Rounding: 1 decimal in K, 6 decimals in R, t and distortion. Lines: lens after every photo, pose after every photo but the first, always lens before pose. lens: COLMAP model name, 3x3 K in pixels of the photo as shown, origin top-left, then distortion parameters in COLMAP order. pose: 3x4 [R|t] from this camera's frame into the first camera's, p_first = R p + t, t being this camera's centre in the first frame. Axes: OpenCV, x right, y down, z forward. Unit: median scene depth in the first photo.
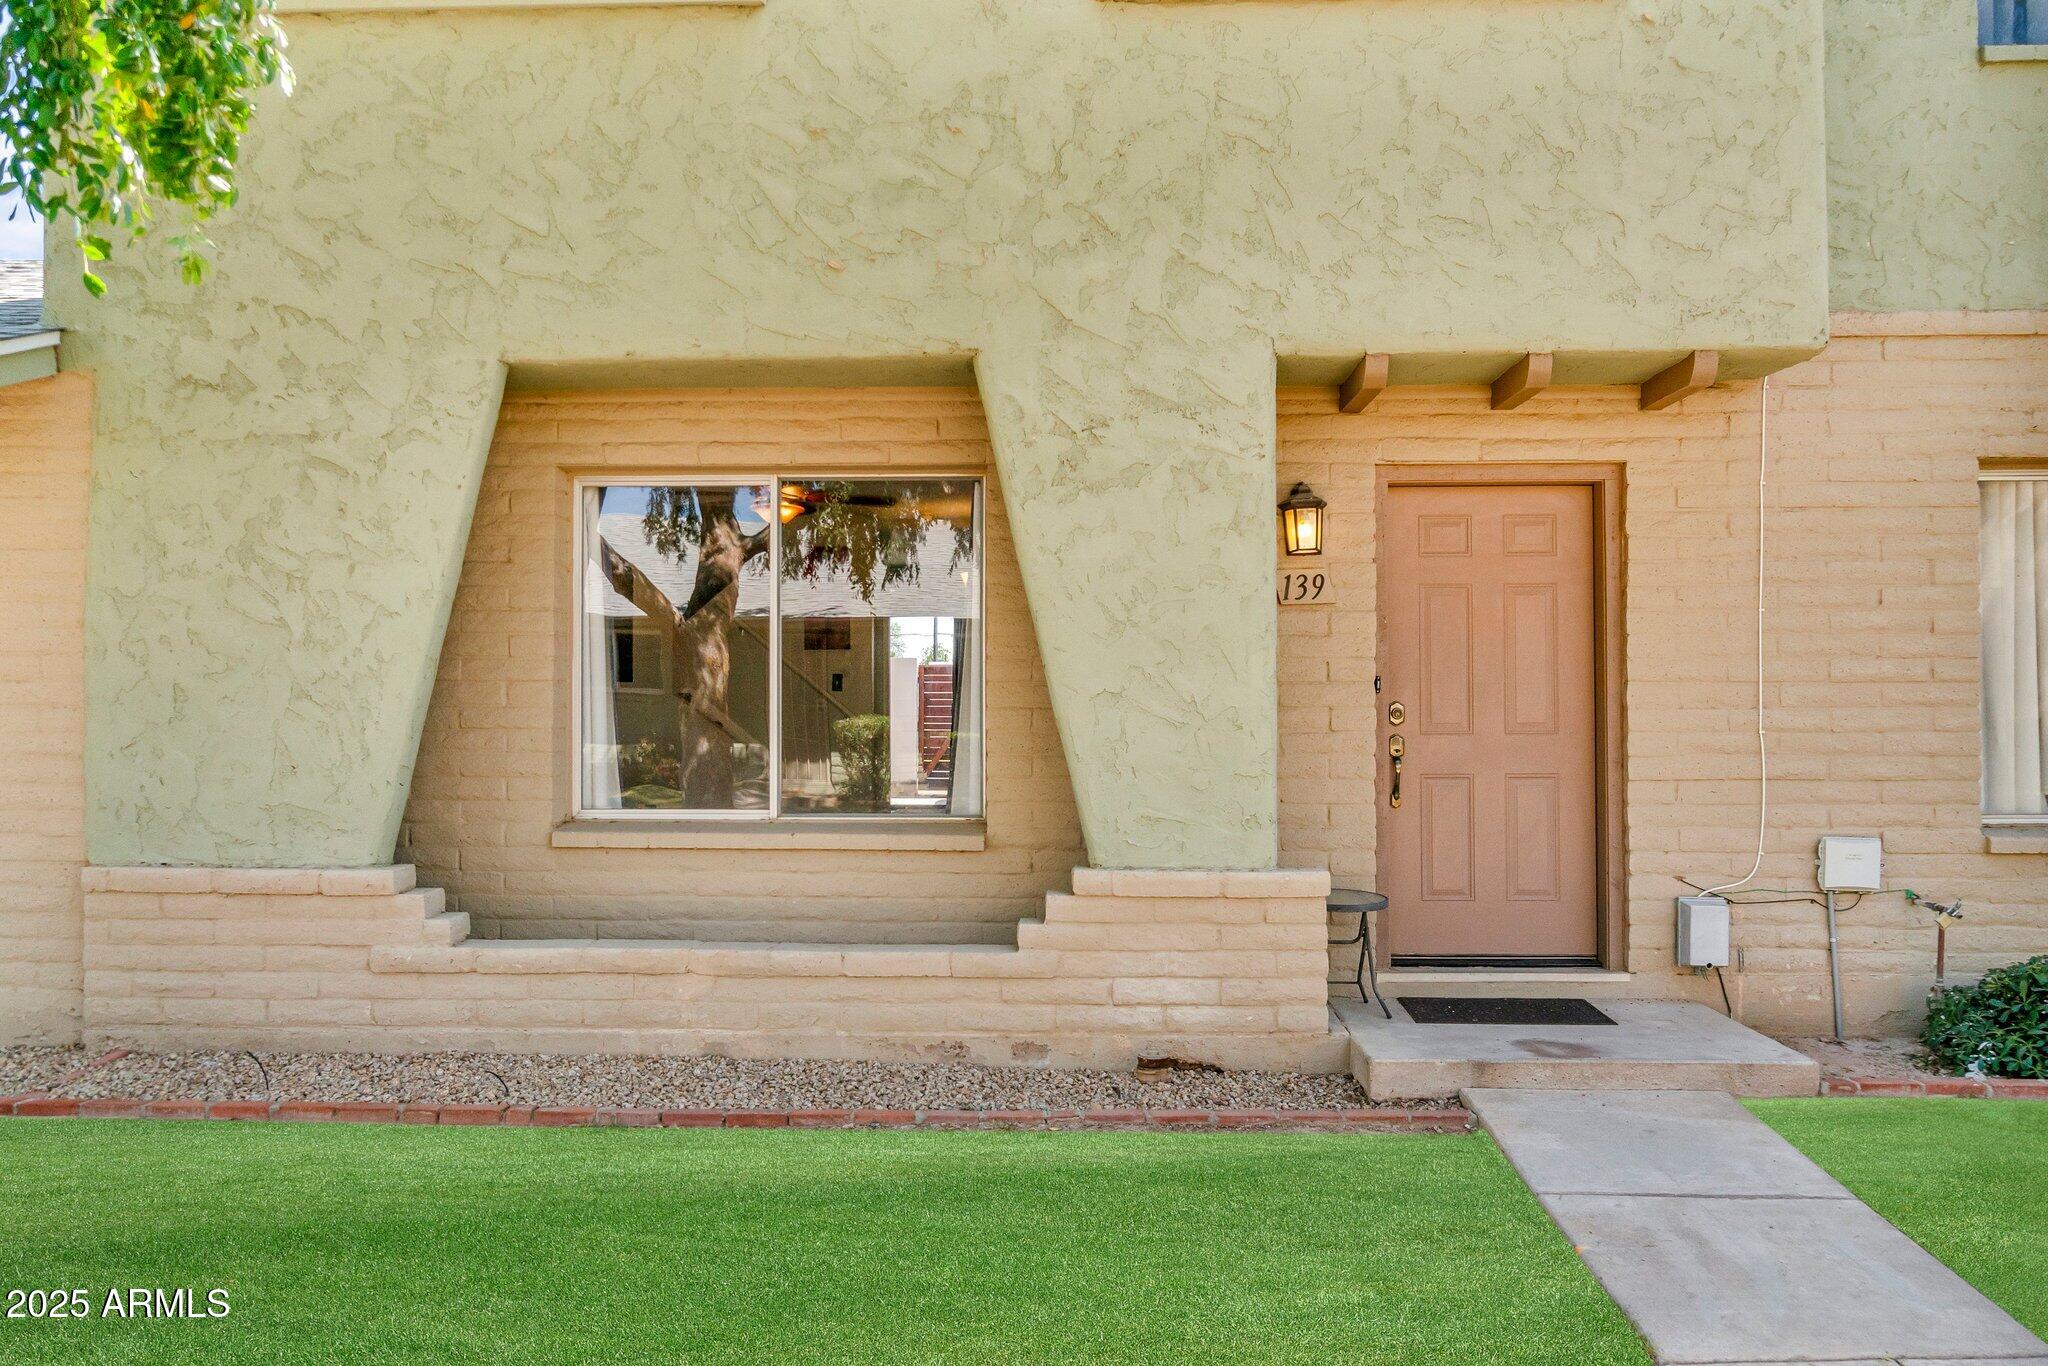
lens RADIAL K [[1684.2, 0, 1015.6], [0, 1684.2, 669.9], [0, 0, 1]] dist [0.000743, -0.004651]
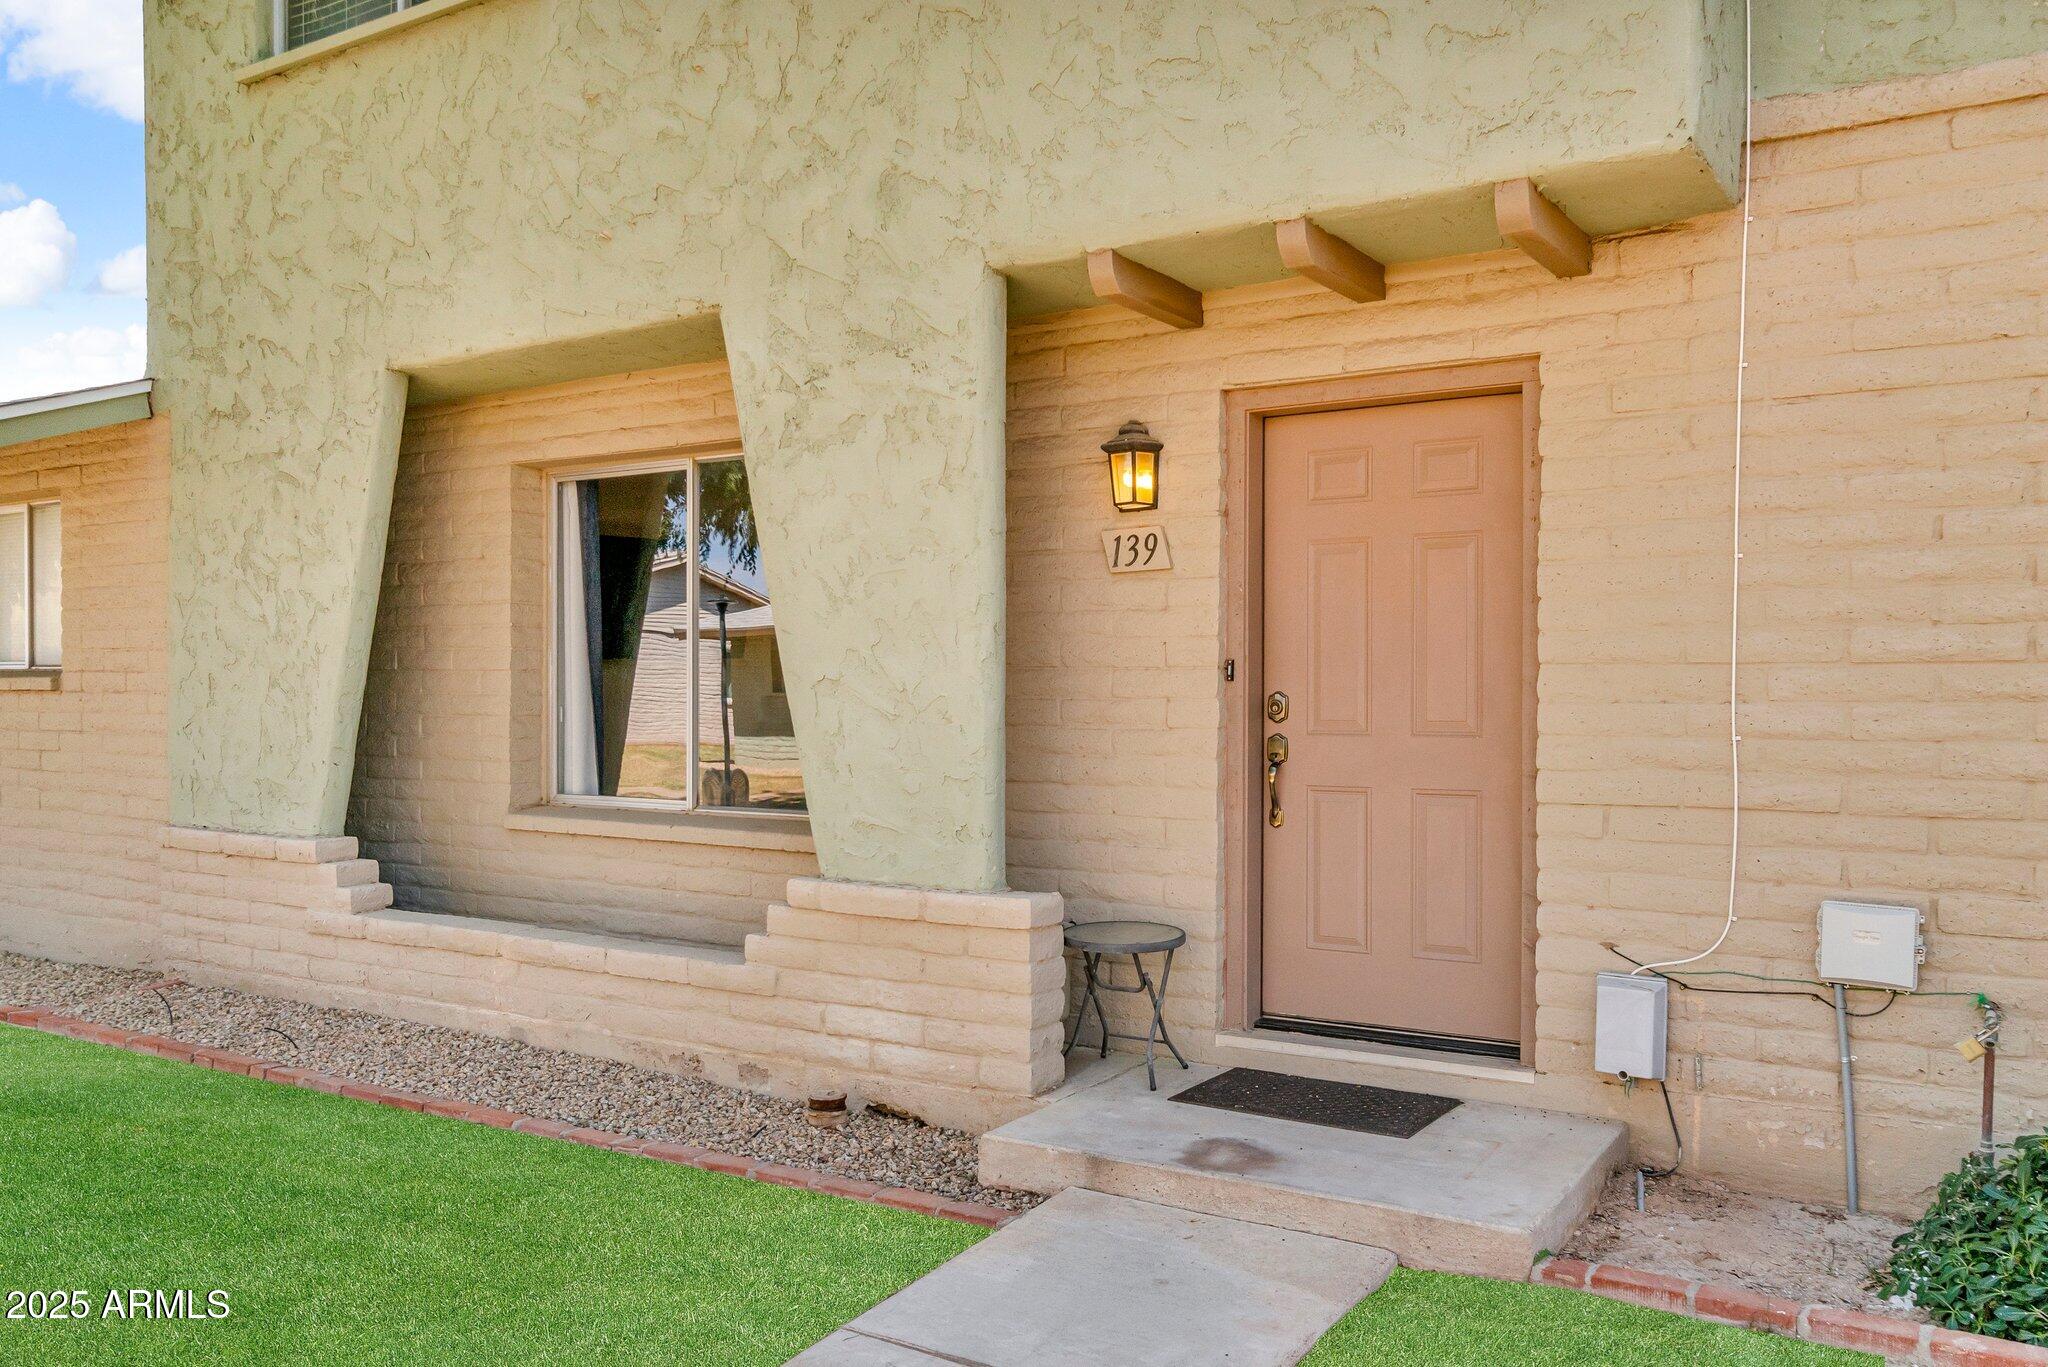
lens RADIAL K [[1684.2, 0, 1022.4], [0, 1684.2, 701.3], [0, 0, 1]] dist [0.000743, -0.004651]
pose [[0.848922, 0.005219, -0.528493, 0.599879], [0.005549, 0.999808, 0.018787, 0.008784], [0.528490, -0.018882, 0.848730, 0.304054]]
